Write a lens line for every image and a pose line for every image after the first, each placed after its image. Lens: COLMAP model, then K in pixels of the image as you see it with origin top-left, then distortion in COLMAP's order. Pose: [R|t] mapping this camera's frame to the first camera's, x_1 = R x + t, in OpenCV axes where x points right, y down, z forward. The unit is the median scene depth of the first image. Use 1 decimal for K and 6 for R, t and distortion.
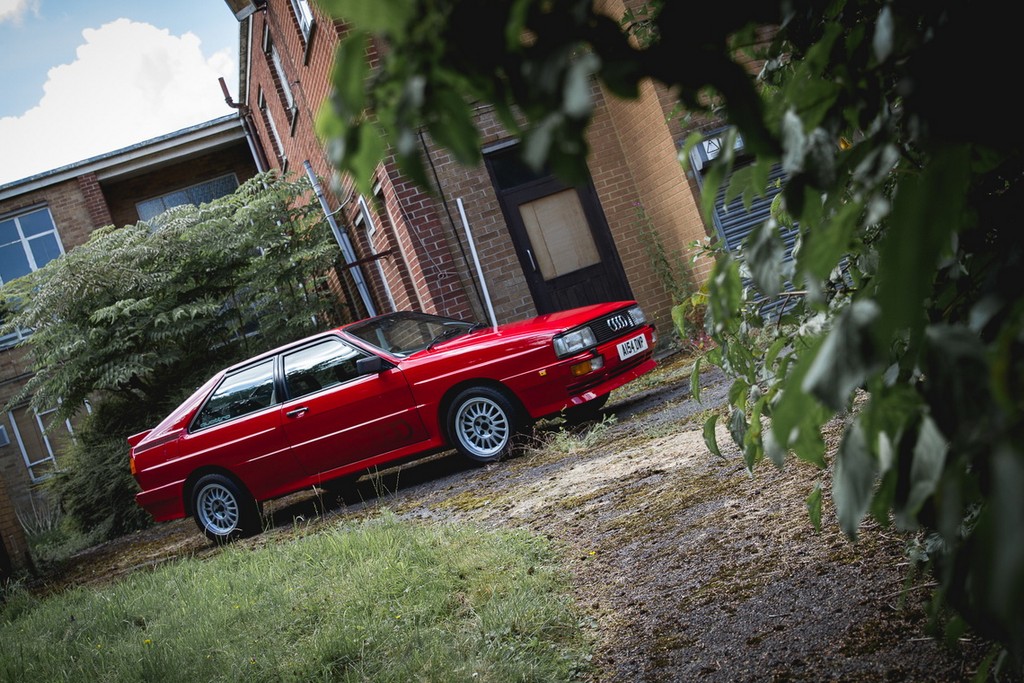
lens RADIAL K [[1328.5, 0, 512.0], [0, 1328.5, 341.5], [0, 0, 1]] dist [-0.017889, -0.001316]
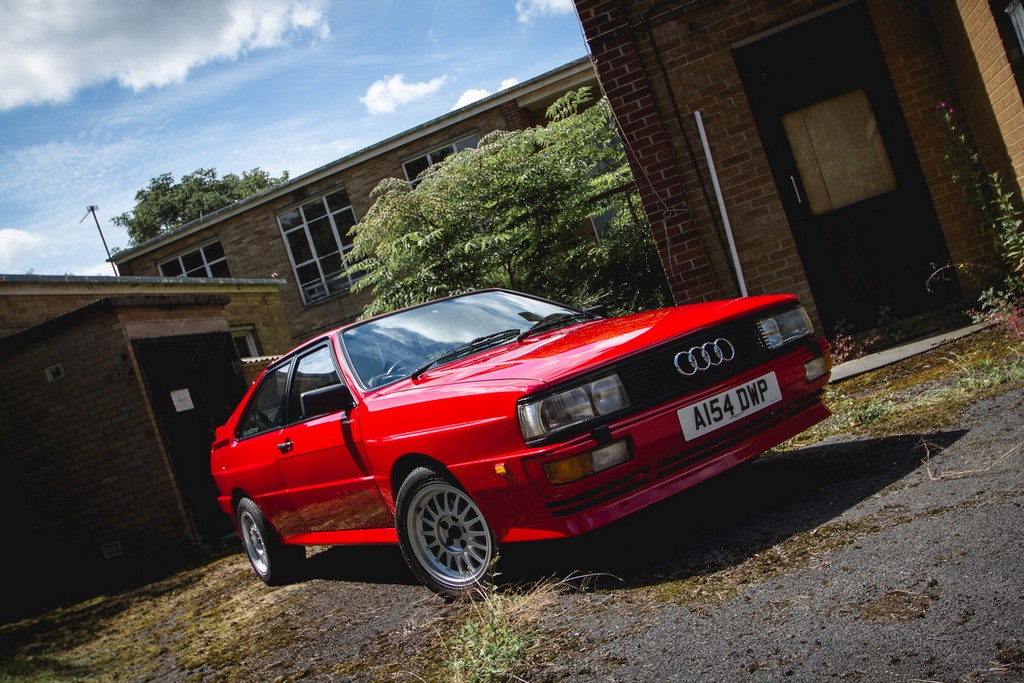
lens RADIAL K [[953.8, 0, 514.1], [0, 953.8, 360.0], [0, 0, 1]] dist [-0.047644, 0.008798]
pose [[0.886700, 0.057197, -0.458794, 0.126437], [0.012304, 0.989048, 0.147082, -0.046874], [0.462181, -0.136063, 0.876285, 0.445045]]
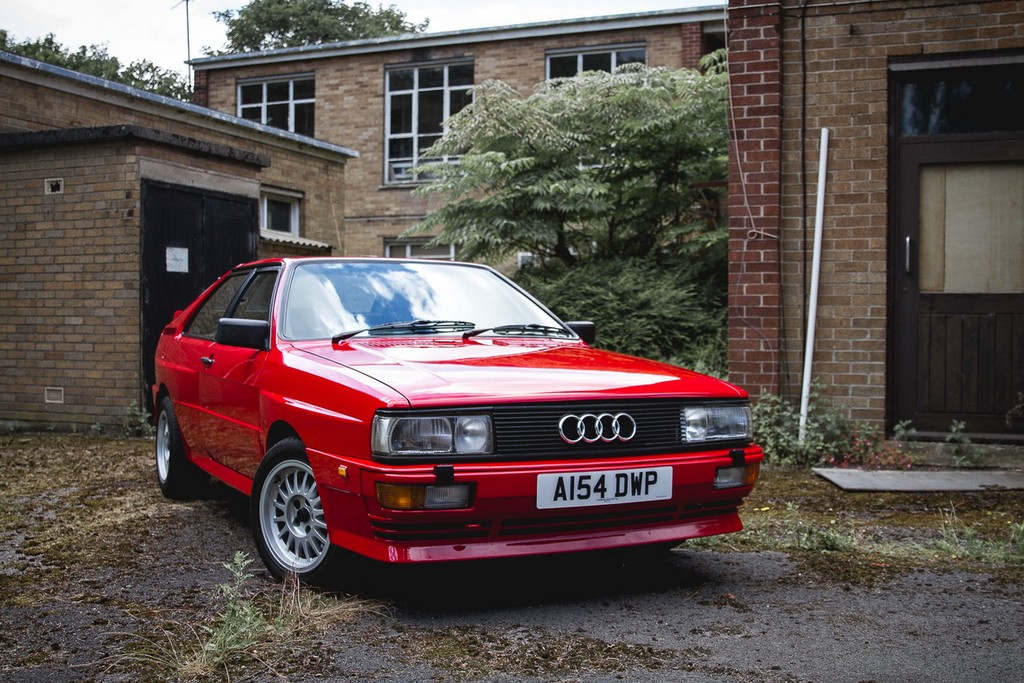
lens RADIAL K [[1192.8, 0, 512.0], [0, 1192.8, 341.5], [0, 0, 1]] dist [-0.081368, 0.045867]
pose [[0.765477, 0.346118, -0.542446, 0.190247], [-0.282371, 0.938191, 0.200160, -0.082306], [0.578197, -0.000047, 0.815897, 0.439509]]
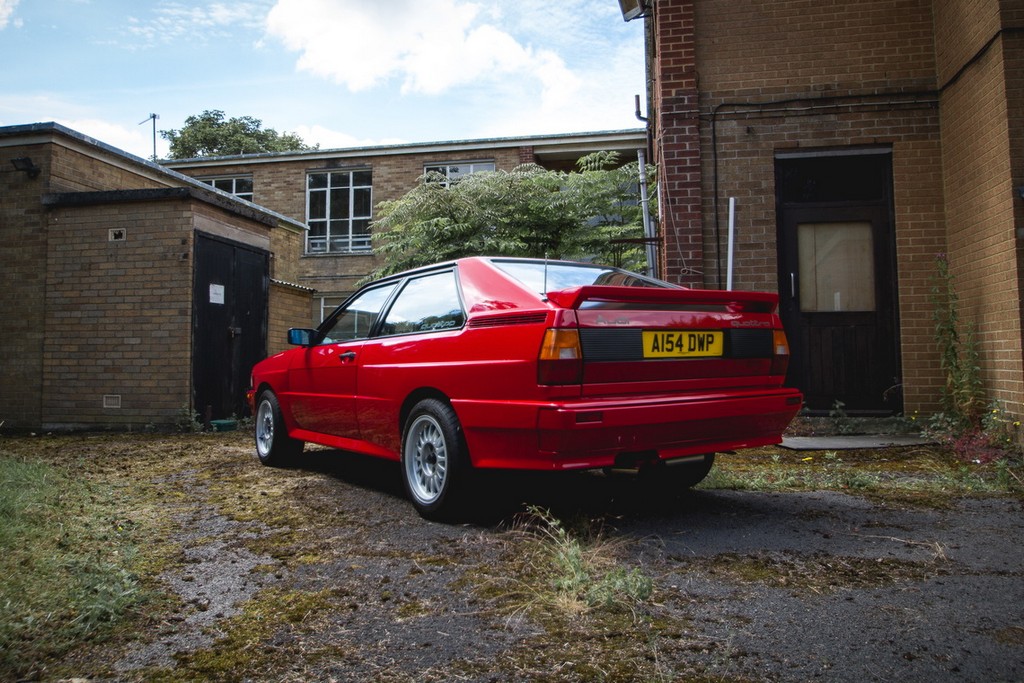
lens RADIAL K [[808.4, 0, 489.4], [0, 808.4, 300.0], [0, 0, 1]] dist [-0.019153, 0.004015]
pose [[0.858228, 0.298246, -0.417725, 0.069977], [-0.302723, 0.951355, 0.057293, -0.020926], [0.414492, 0.077284, 0.906765, 0.424490]]
